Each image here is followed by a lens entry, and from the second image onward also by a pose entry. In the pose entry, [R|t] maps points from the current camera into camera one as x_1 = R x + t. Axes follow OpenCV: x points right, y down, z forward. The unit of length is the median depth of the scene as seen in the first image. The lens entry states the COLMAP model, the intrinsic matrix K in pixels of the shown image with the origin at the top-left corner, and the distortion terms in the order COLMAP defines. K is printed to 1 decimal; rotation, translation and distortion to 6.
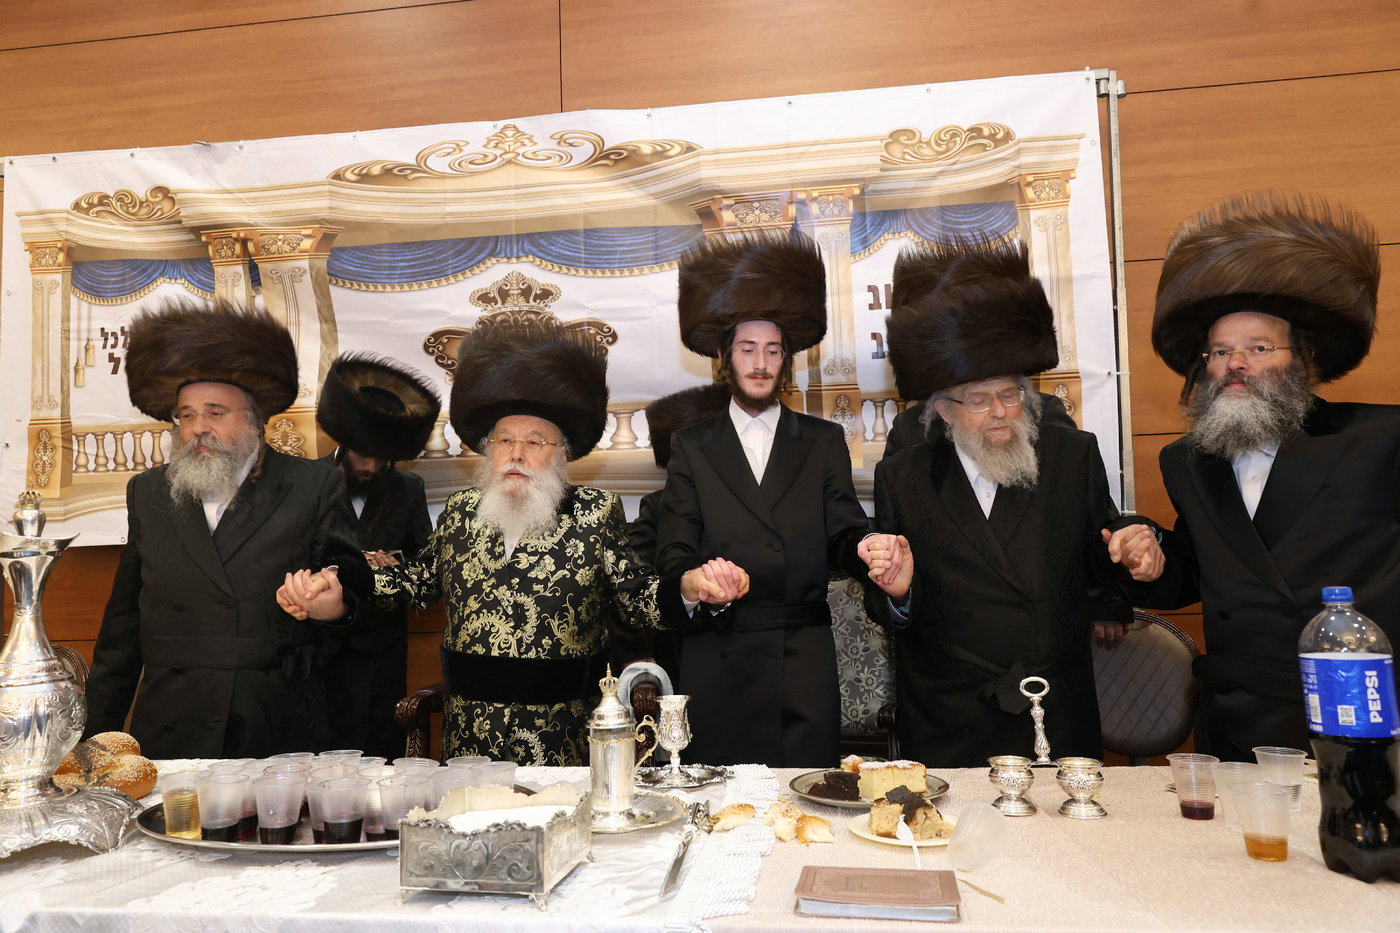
lens RADIAL K [[954.0, 0, 695.8], [0, 954.0, 487.1], [0, 0, 1]] dist [0.013316, 0.003727]
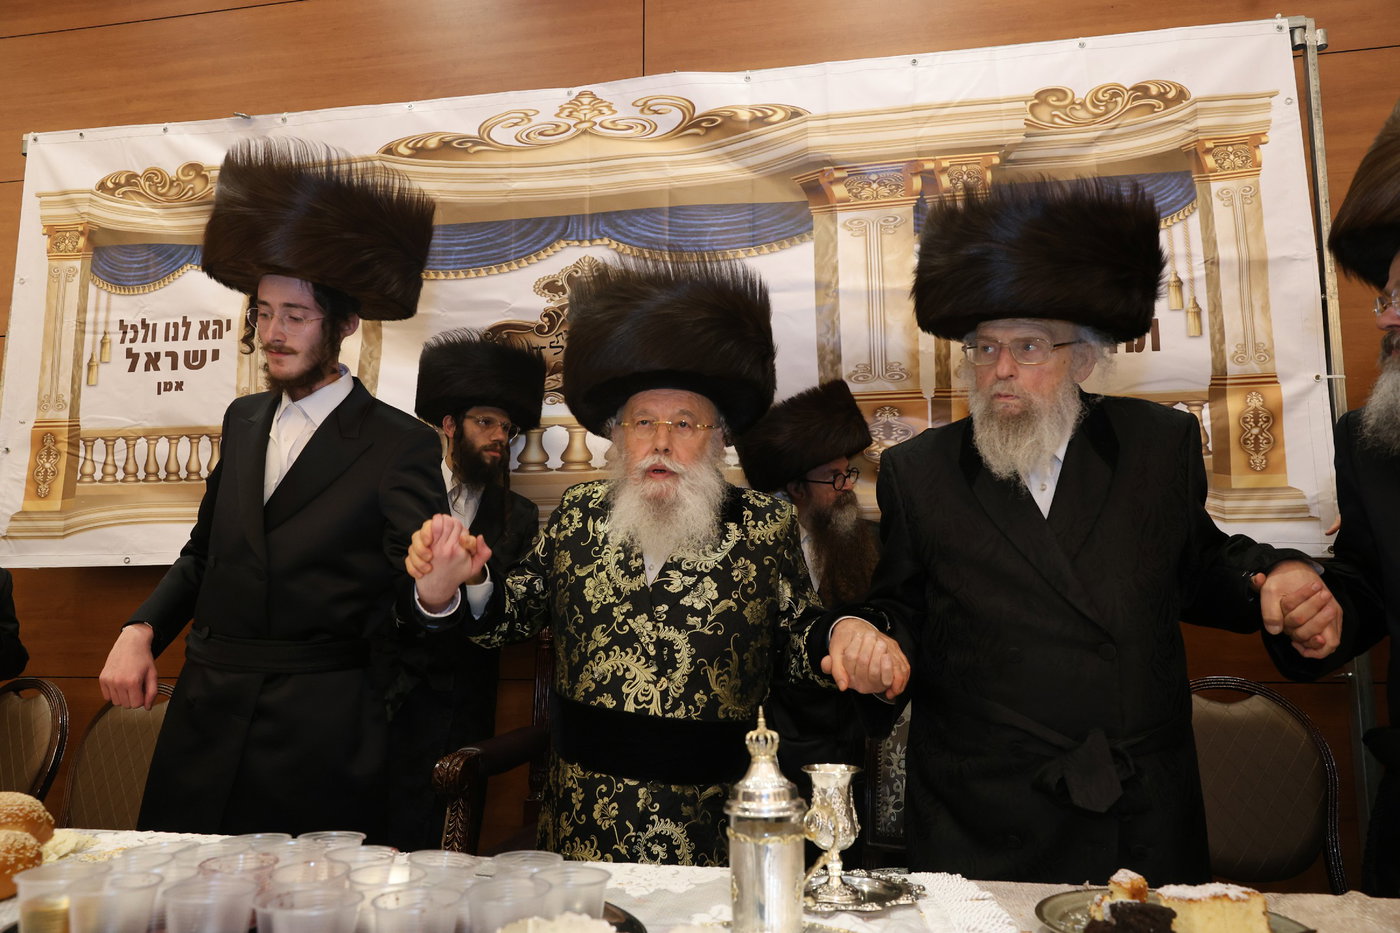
lens RADIAL K [[1013.4, 0, 664.7], [0, 1013.4, 443.2], [0, 0, 1]] dist [0.012859, -0.000508]
pose [[0.998405, 0.013068, -0.054917, -0.068444], [-0.017715, 0.996222, -0.085016, 0.019336], [0.053599, 0.085853, 0.994865, 0.109985]]
